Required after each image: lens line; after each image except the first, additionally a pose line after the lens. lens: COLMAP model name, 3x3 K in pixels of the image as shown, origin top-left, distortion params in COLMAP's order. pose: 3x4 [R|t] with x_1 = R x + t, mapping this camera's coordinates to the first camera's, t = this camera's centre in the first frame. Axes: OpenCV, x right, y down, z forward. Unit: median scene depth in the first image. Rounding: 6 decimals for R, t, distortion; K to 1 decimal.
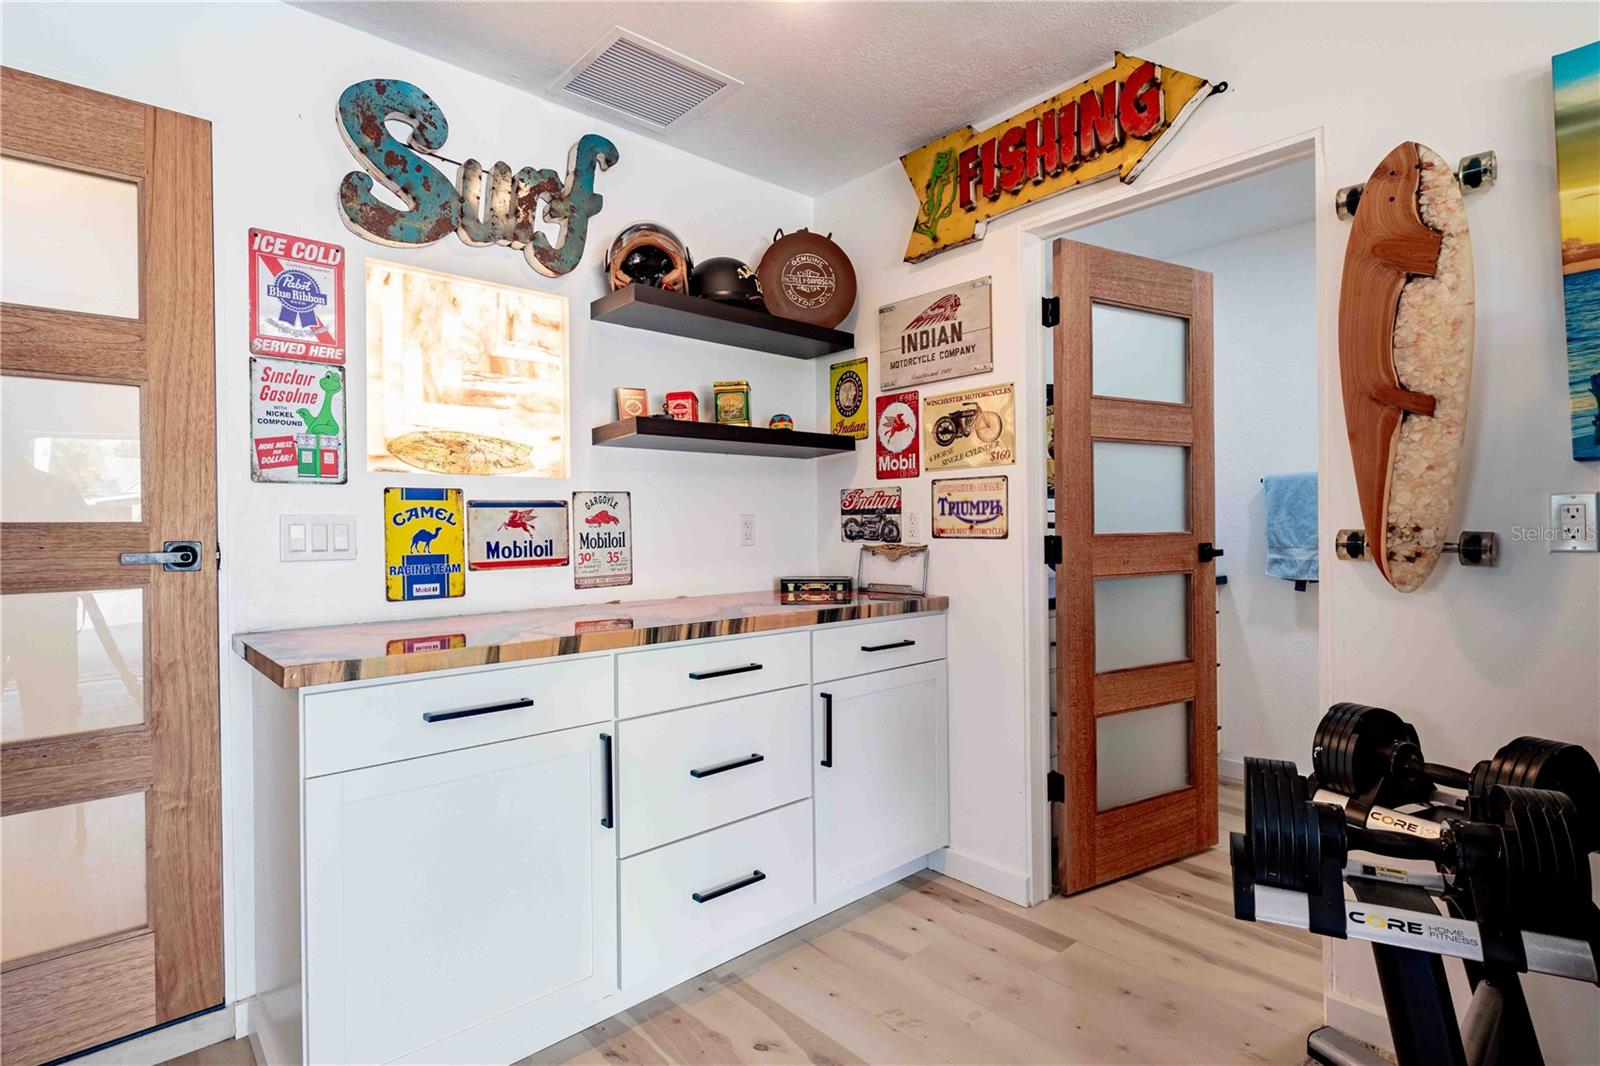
lens RADIAL K [[787.2, 0, 805.7], [0, 787.2, 526.2], [0, 0, 1]] dist [0.012824, -0.006827]
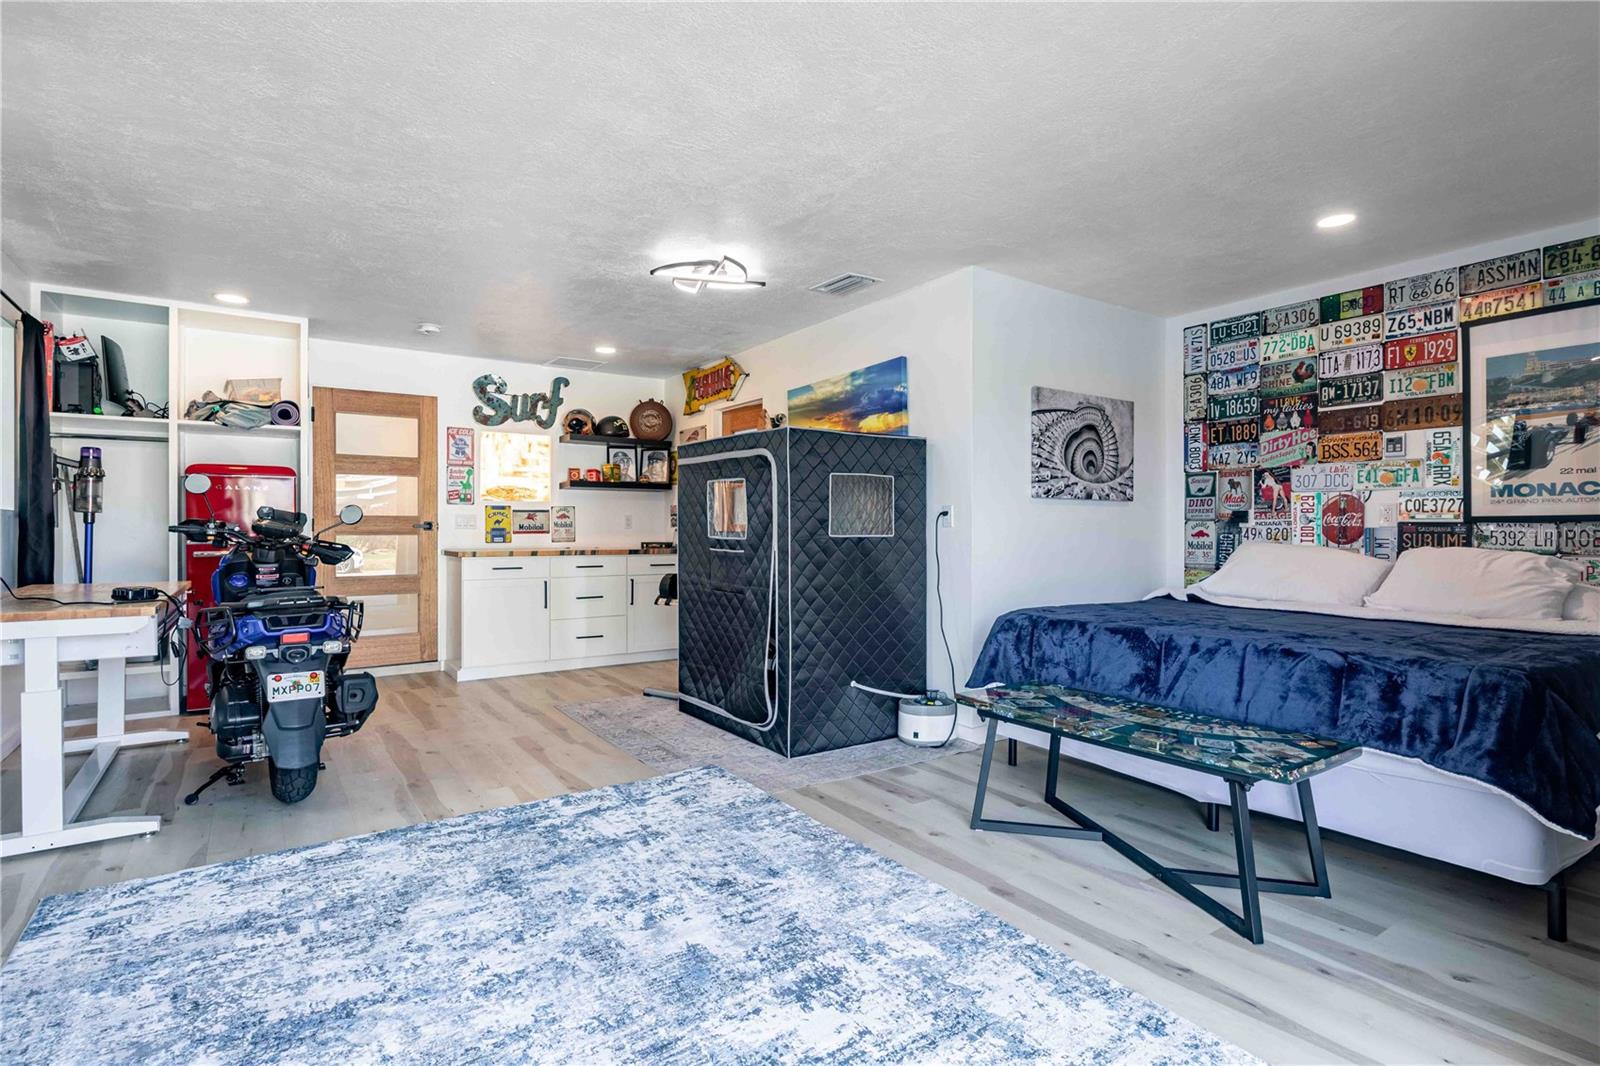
lens RADIAL K [[787.2, 0, 803.8], [0, 787.2, 529.2], [0, 0, 1]] dist [0.012824, -0.006827]
pose [[0.990609, 0.013048, -0.136104, 1.044403], [-0.012786, 0.999914, 0.002800, 0.017692], [0.136129, -0.001034, 0.990691, -1.757193]]
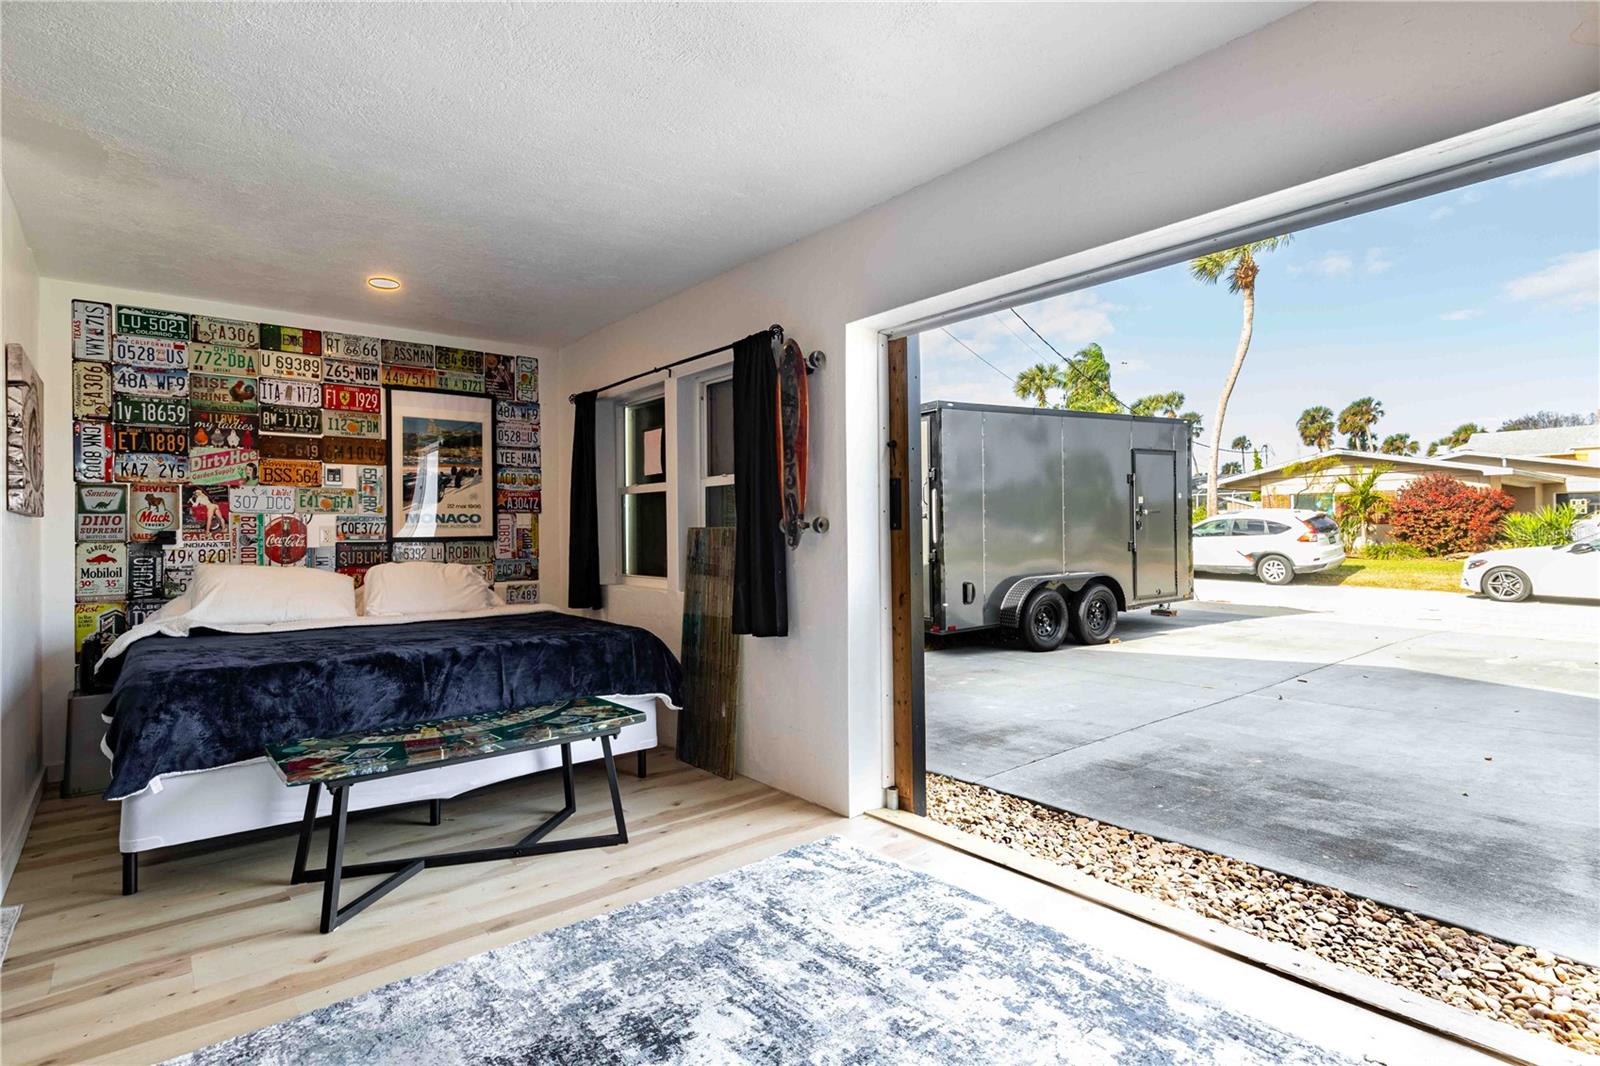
lens RADIAL K [[787.2, 0, 807.5], [0, 787.2, 530.8], [0, 0, 1]] dist [0.012824, -0.006827]
pose [[0.042667, 0.015015, 0.998977, -1.045310], [0.009489, 0.999836, -0.015433, -0.016769], [-0.999044, 0.010138, 0.042518, -0.300009]]
